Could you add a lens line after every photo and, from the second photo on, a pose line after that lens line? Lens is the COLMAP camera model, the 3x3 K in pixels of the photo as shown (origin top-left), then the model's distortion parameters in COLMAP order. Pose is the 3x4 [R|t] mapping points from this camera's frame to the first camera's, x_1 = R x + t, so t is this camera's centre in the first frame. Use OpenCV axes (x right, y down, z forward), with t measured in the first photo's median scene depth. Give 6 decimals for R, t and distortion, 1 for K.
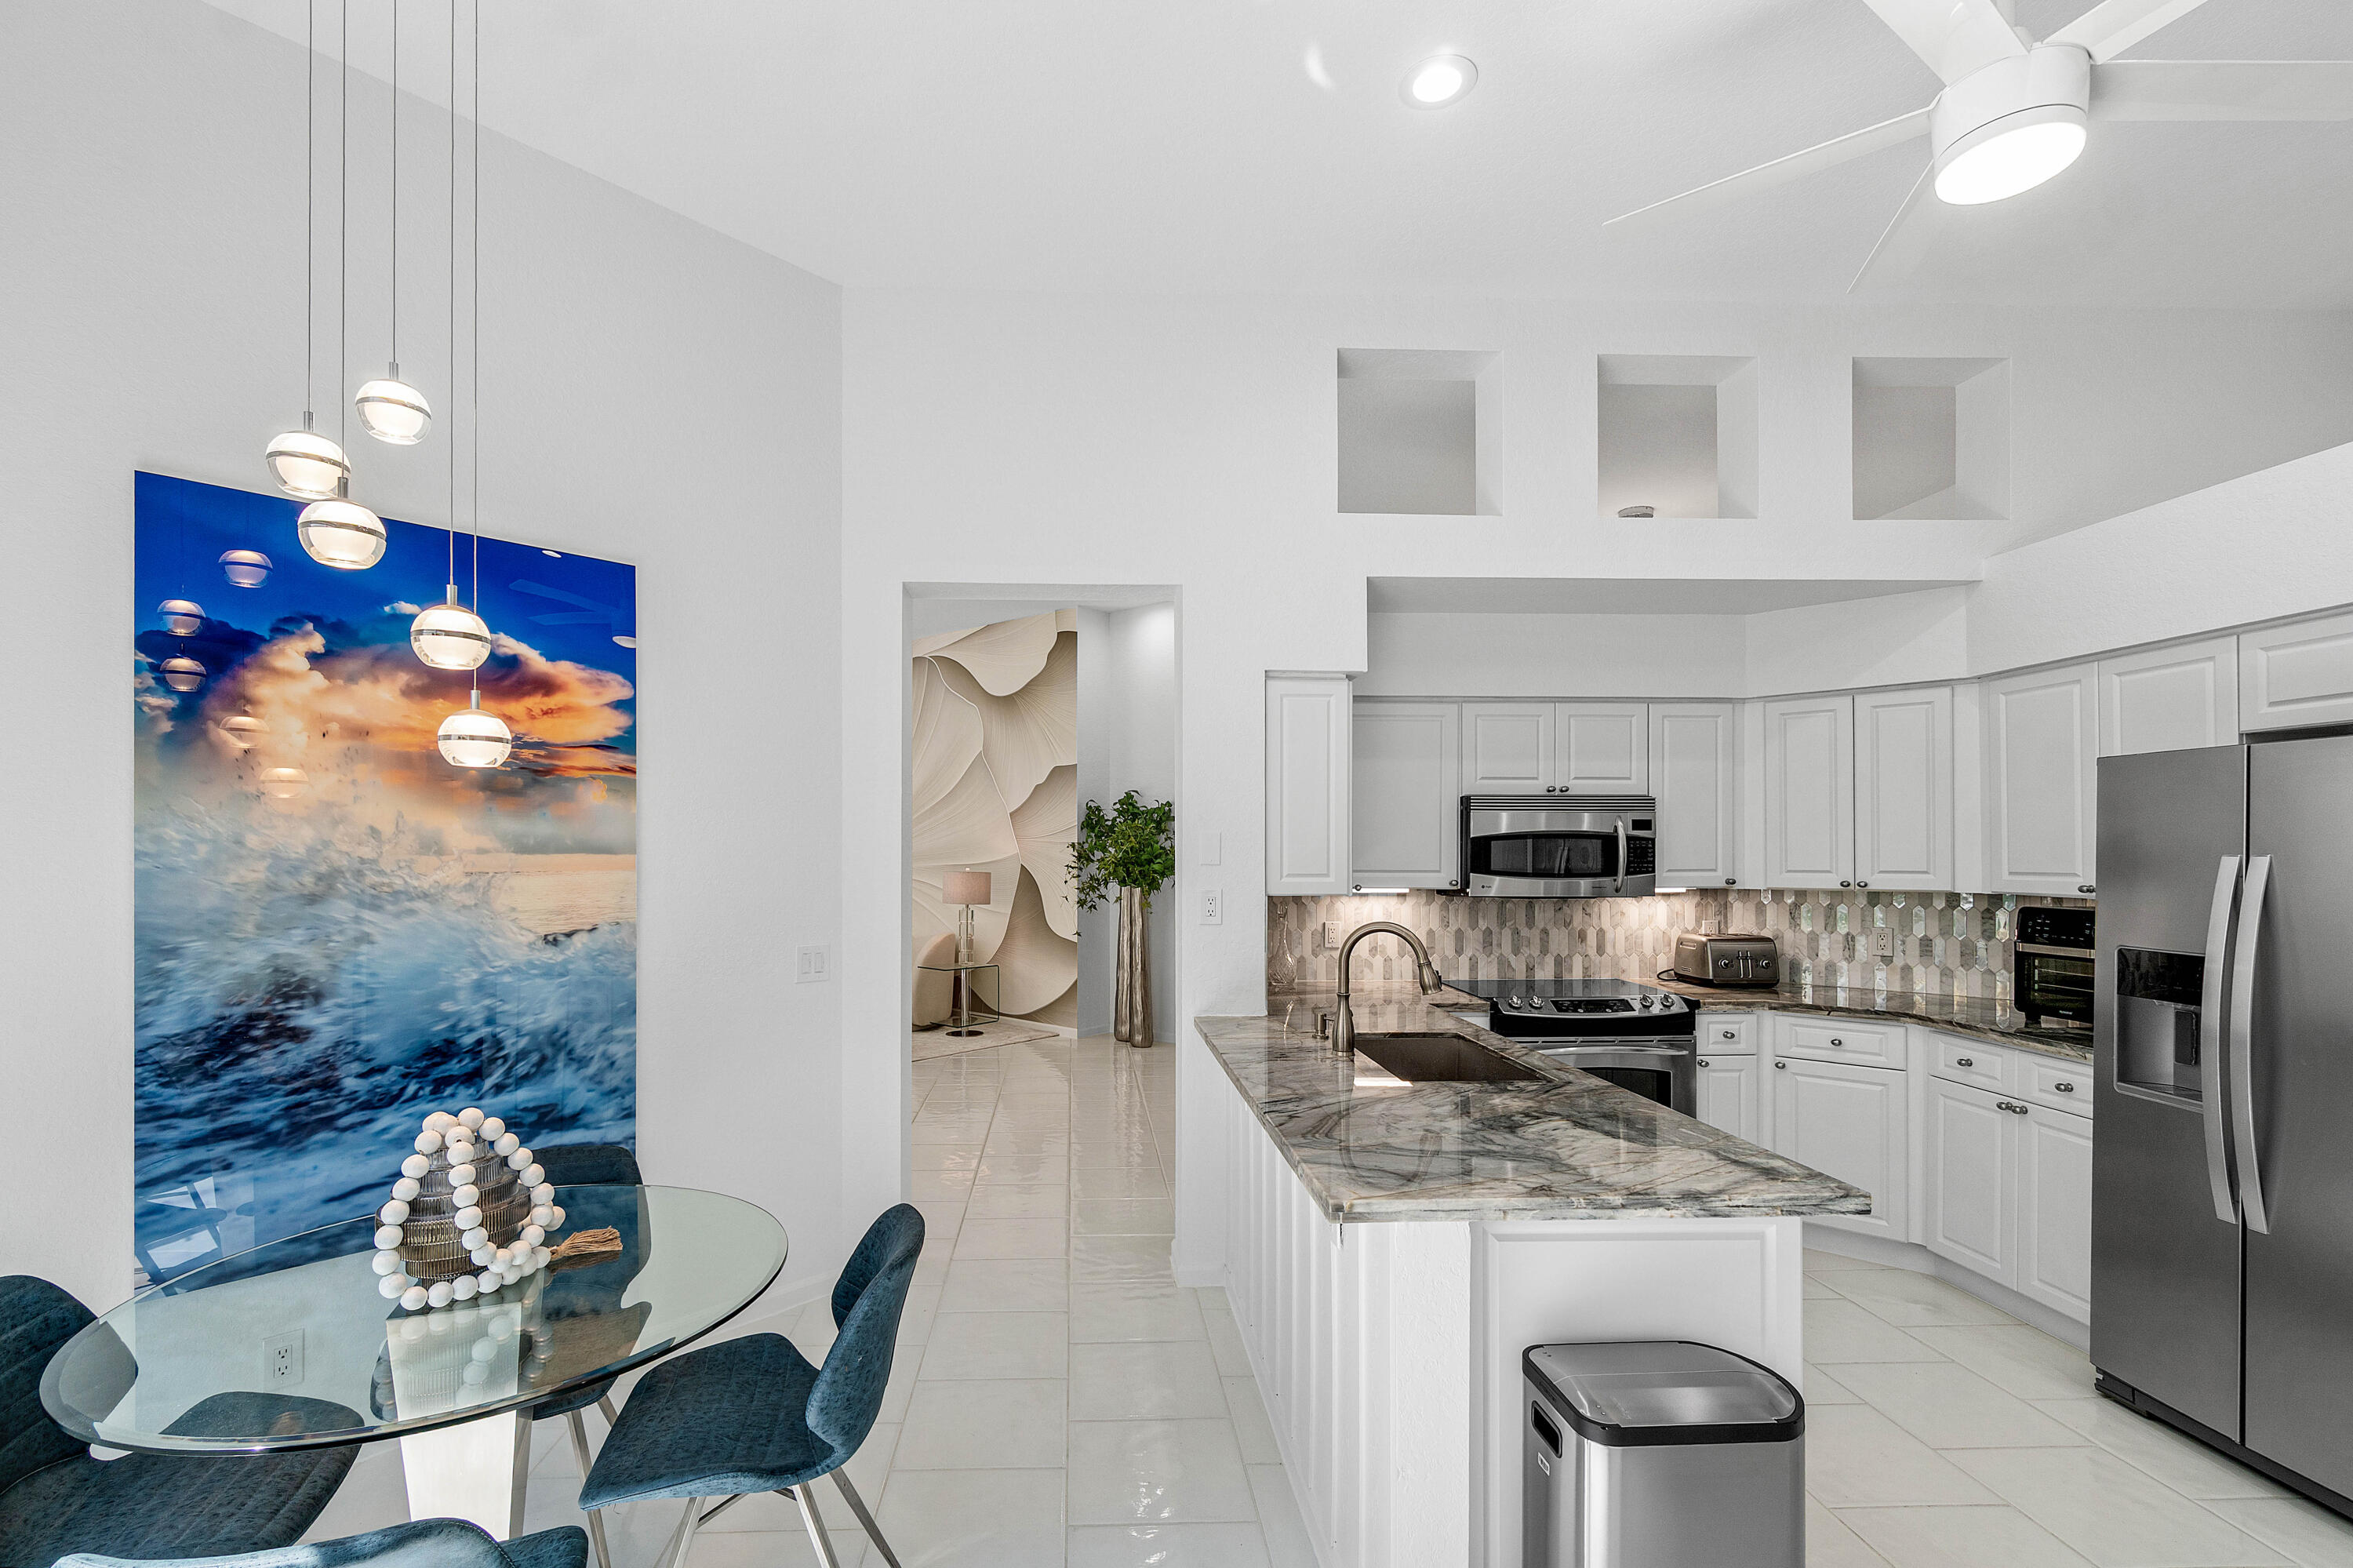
lens RADIAL K [[1062.2, 0, 1177.4], [0, 1062.2, 851.1], [0, 0, 1]] dist [-0.011698, -0.000150]
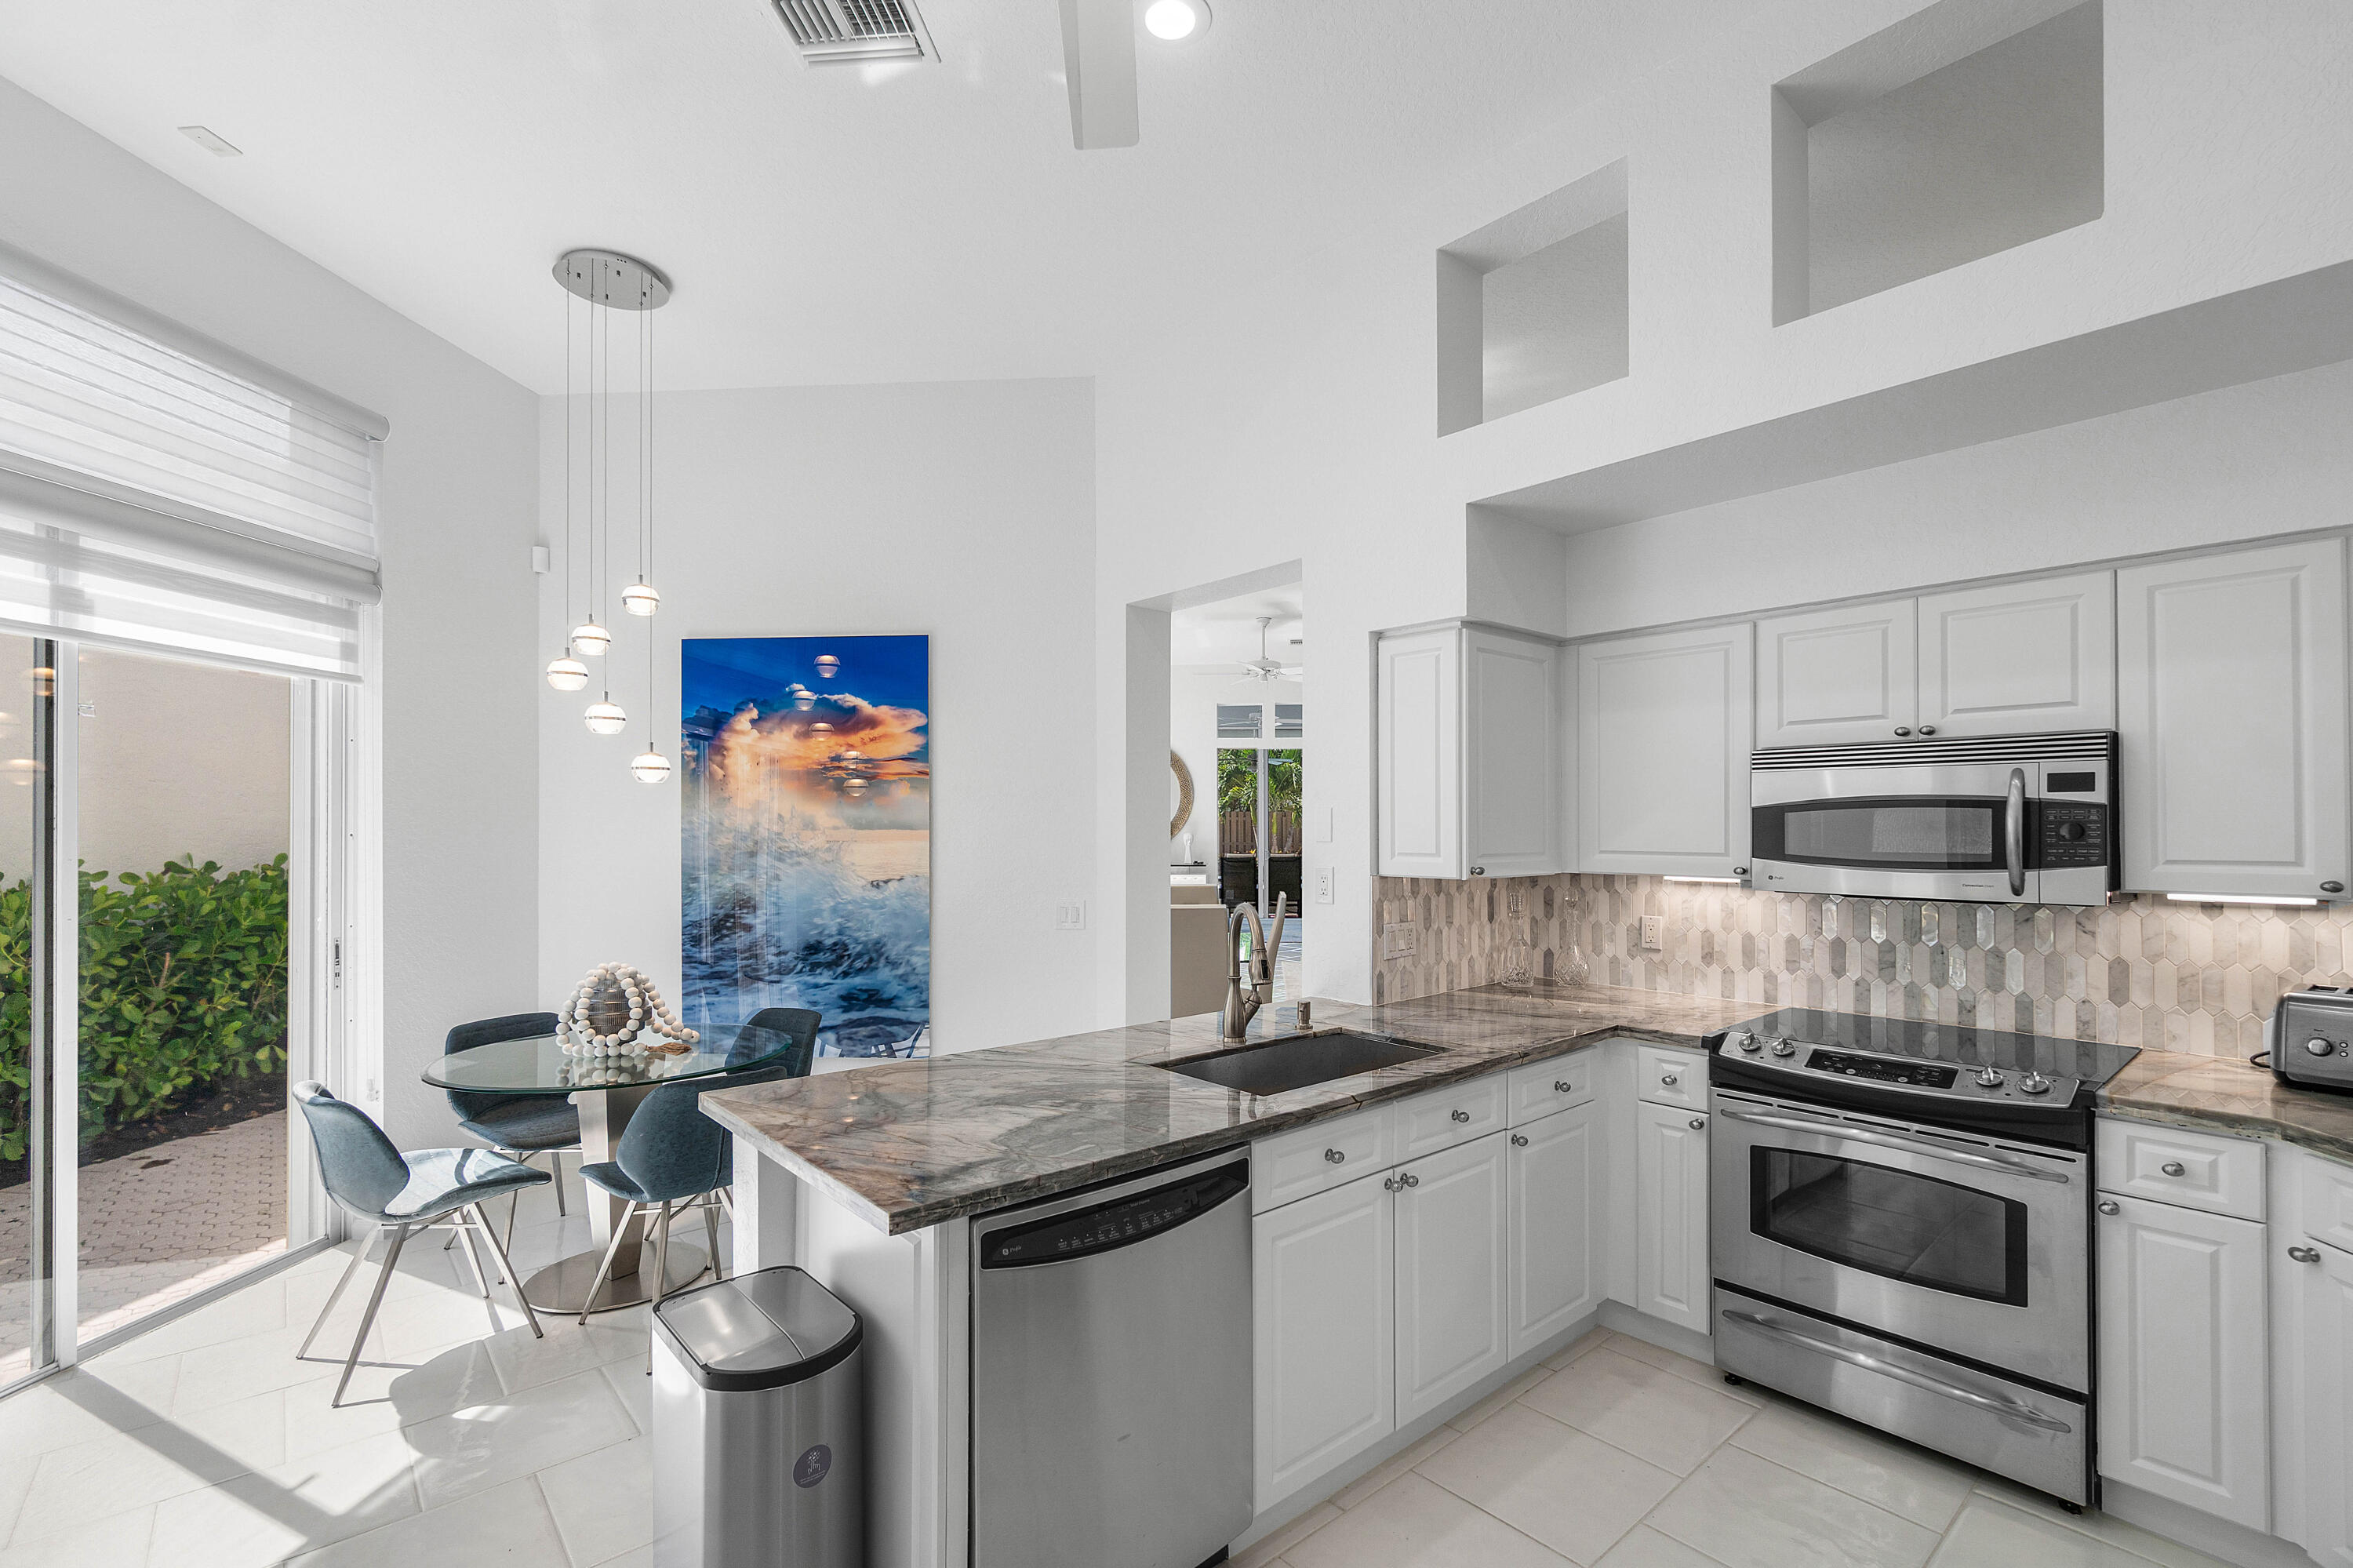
lens RADIAL K [[1050.2, 0, 1173.7], [0, 1050.2, 827.3], [0, 0, 1]] dist [-0.002347, -0.000106]
pose [[0.614972, -0.000614, -0.788548, 0.884023], [0.000867, 1.000000, -0.000102, -0.000365], [0.788548, -0.000621, 0.614973, 0.381389]]
